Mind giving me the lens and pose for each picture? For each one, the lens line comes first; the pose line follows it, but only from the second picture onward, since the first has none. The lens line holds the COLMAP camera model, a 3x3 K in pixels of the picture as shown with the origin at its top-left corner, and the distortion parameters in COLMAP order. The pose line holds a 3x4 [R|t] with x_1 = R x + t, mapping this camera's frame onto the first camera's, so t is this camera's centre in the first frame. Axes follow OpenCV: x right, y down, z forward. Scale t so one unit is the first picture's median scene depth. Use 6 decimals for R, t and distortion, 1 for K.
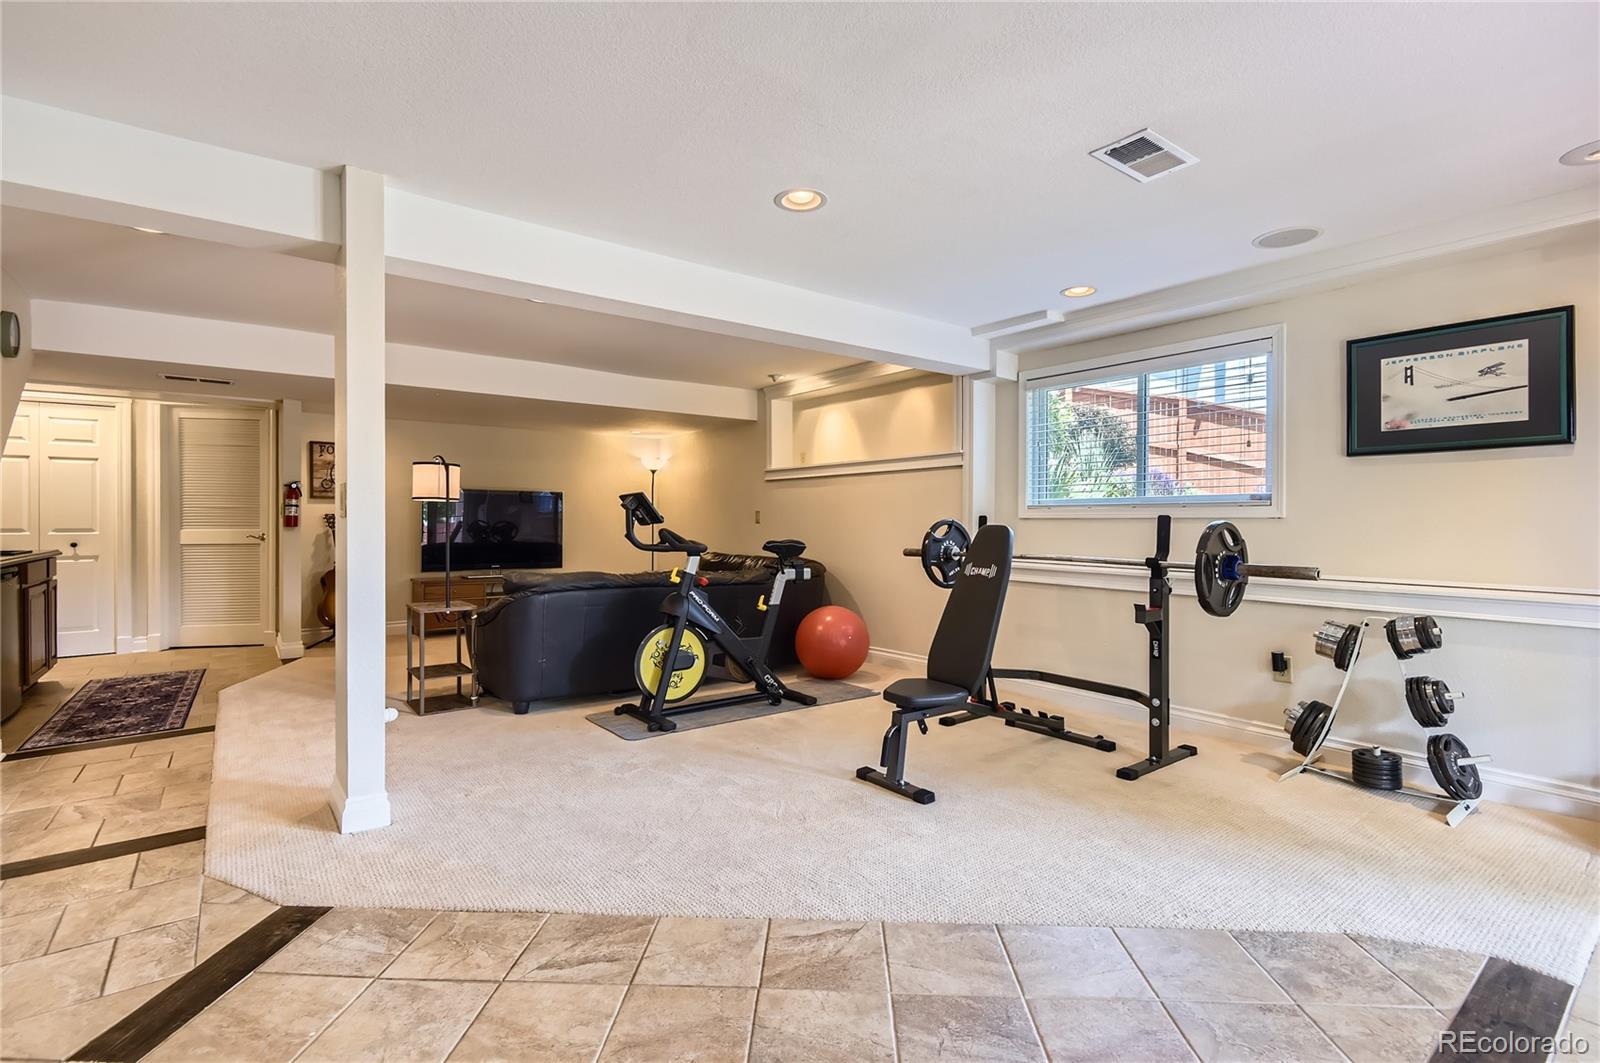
lens RADIAL K [[740.5, 0, 805.9], [0, 740.5, 521.3], [0, 0, 1]] dist [0.002511, -0.000044]
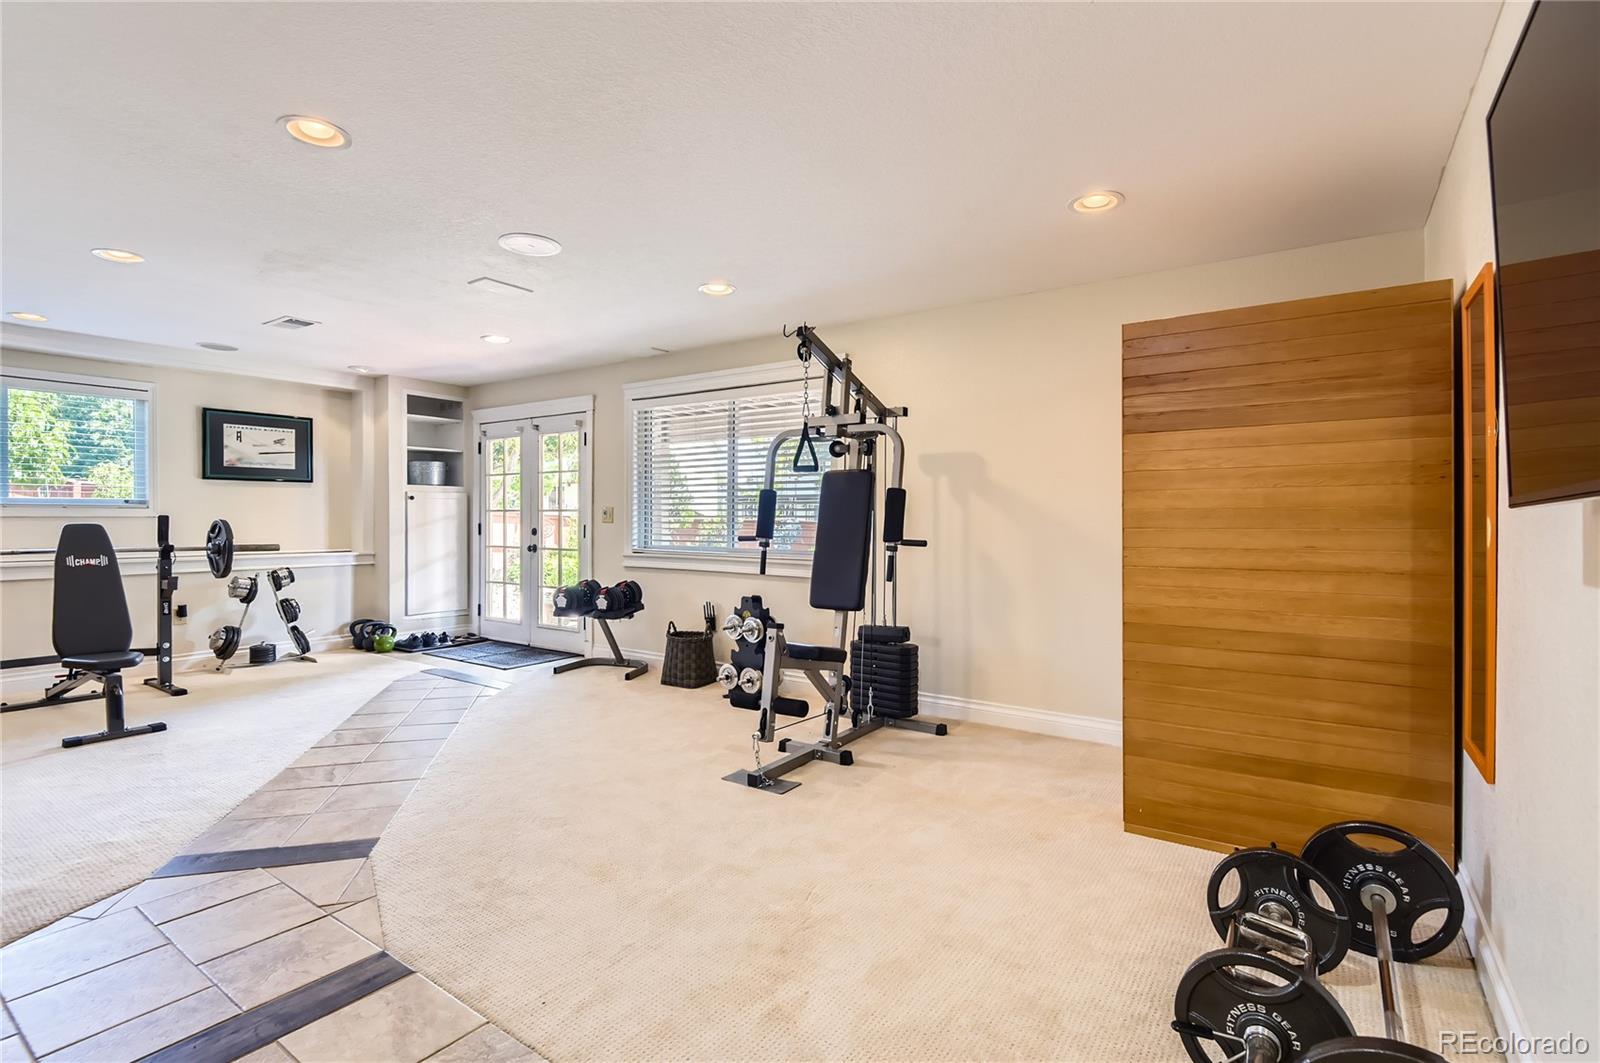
lens RADIAL K [[740.5, 0, 800.9], [0, 740.5, 522.4], [0, 0, 1]] dist [0.002511, -0.000044]
pose [[-0.303003, -0.007904, 0.952957, -1.379425], [0.001795, 0.999959, 0.008865, -0.005554], [-0.952988, 0.004397, -0.302977, 0.286131]]
